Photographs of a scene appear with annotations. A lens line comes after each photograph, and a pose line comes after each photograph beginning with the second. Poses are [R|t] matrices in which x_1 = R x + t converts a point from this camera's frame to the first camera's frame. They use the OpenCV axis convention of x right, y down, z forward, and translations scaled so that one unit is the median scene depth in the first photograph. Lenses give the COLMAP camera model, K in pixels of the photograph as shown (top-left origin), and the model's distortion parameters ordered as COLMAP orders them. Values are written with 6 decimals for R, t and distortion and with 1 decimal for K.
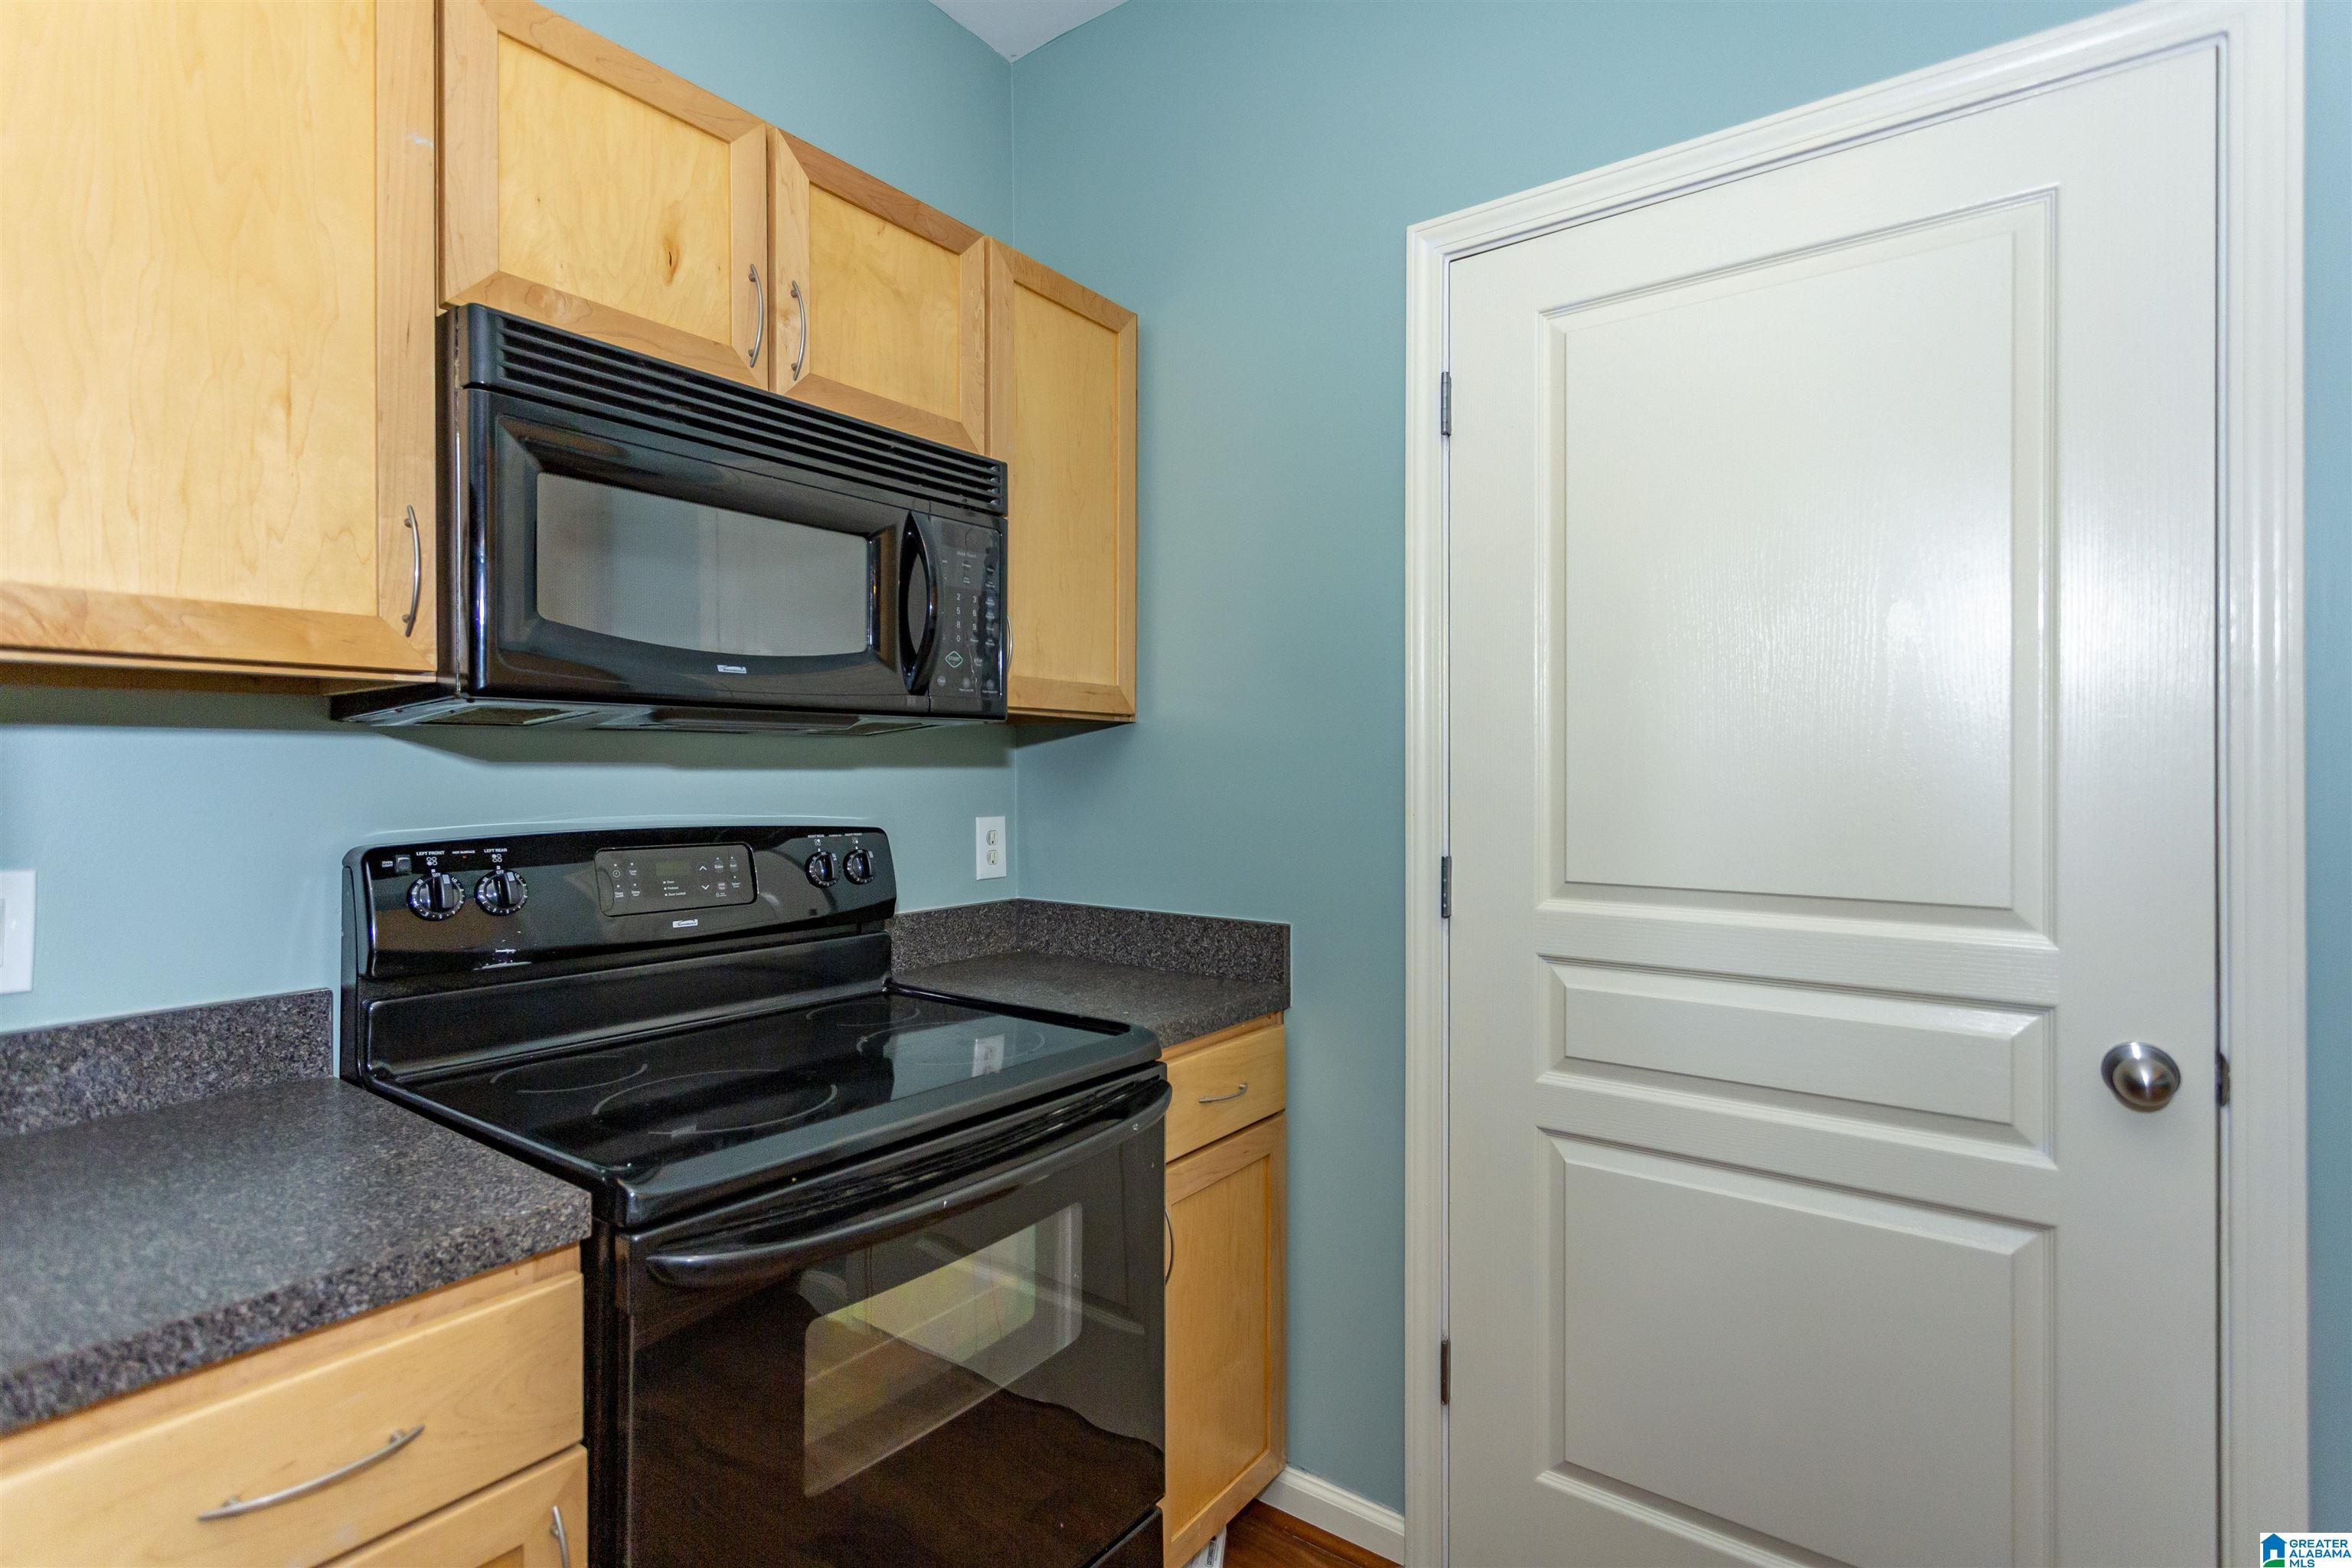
lens RADIAL K [[1114.5, 0, 1147.1], [0, 1114.5, 770.2], [0, 0, 1]] dist [-0.002825, -0.000366]
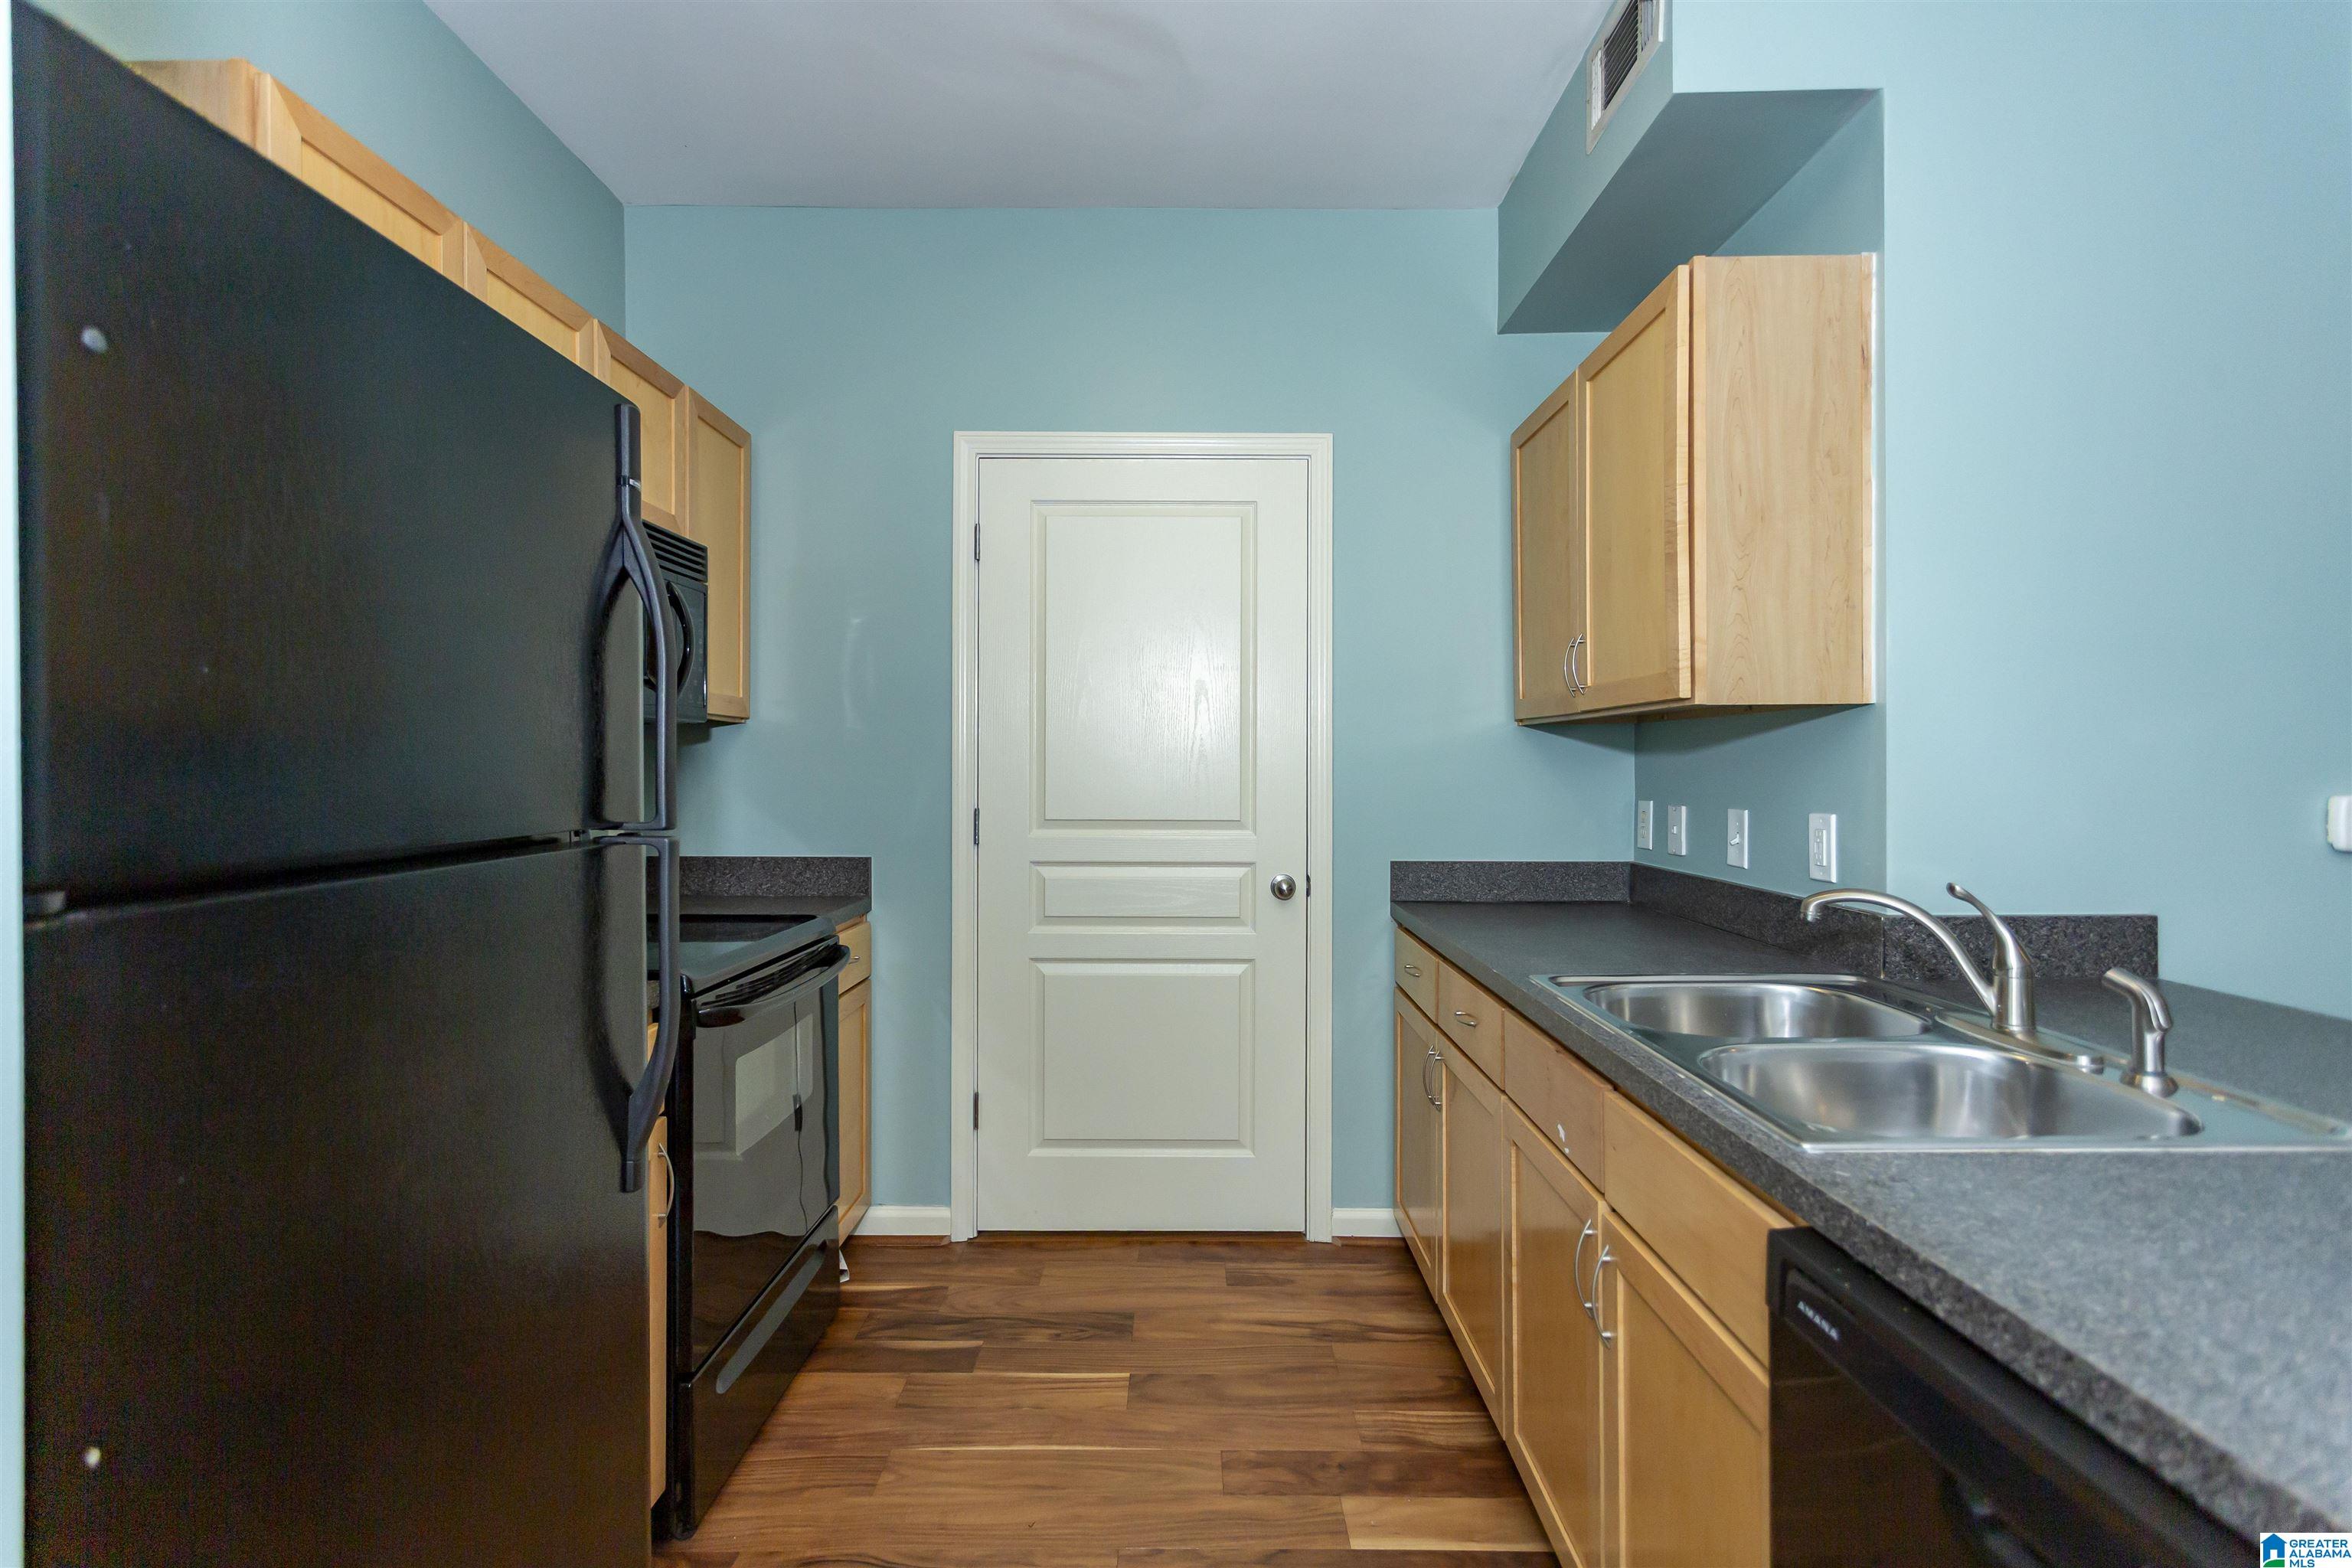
lens RADIAL K [[1104.3, 0, 1179.3], [0, 1104.3, 766.5], [0, 0, 1]] dist [0.000379, -0.000069]
pose [[0.798775, -0.000519, 0.601630, -0.531099], [-0.000877, 0.999998, 0.002027, 0.009978], [-0.601629, -0.002147, 0.798773, -0.566812]]
